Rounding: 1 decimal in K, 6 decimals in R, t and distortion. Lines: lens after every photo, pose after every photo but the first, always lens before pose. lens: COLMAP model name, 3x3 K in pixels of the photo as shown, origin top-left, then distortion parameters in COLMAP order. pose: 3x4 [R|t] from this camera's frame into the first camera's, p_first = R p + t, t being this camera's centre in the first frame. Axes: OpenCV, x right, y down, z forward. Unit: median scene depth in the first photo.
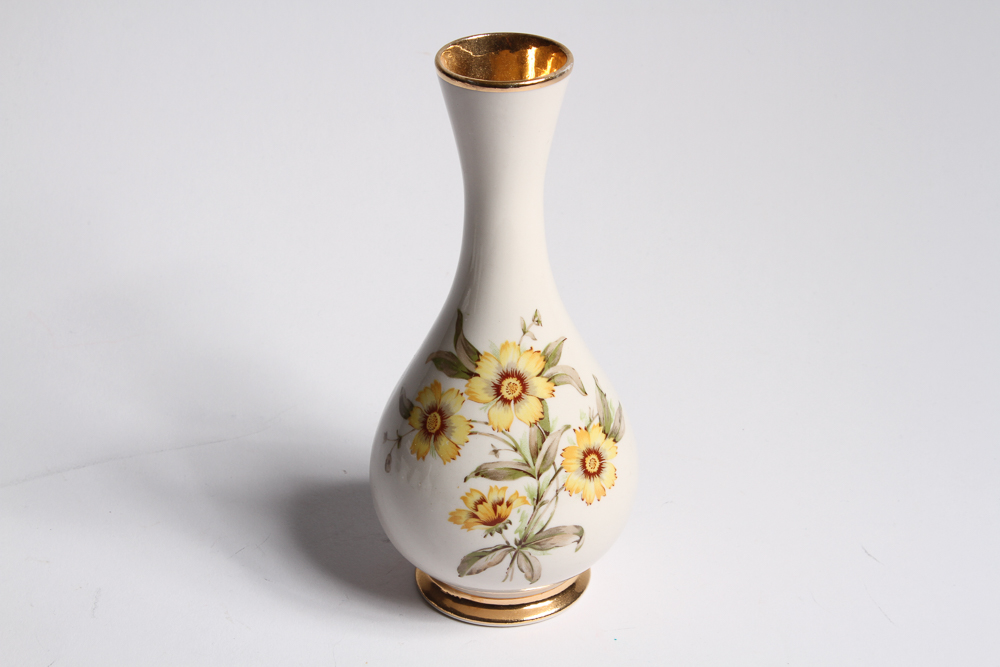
lens RADIAL K [[2248.7, 0, 501.5], [0, 2248.7, 333.9], [0, 0, 1]] dist [0.025219, 0.000000]
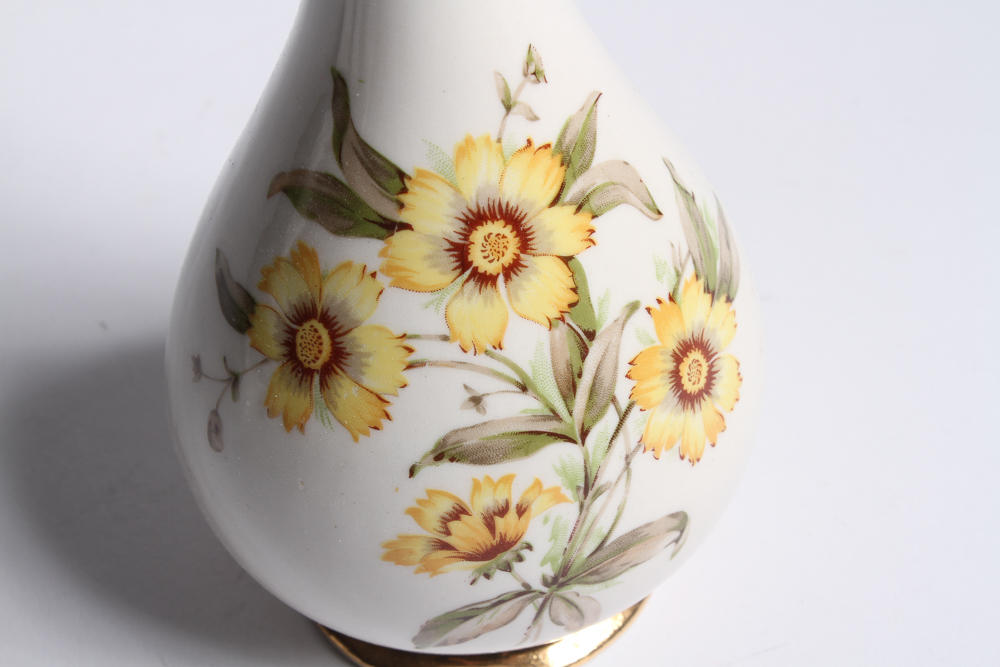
lens RADIAL K [[2248.7, 0, 496.6], [0, 2248.7, 333.4], [0, 0, 1]] dist [0.025219, 0.000000]
pose [[0.983755, -0.156984, 0.087073, -0.032766], [0.127788, 0.953056, 0.274509, -0.071927], [-0.126079, -0.258923, 0.957634, 0.601846]]
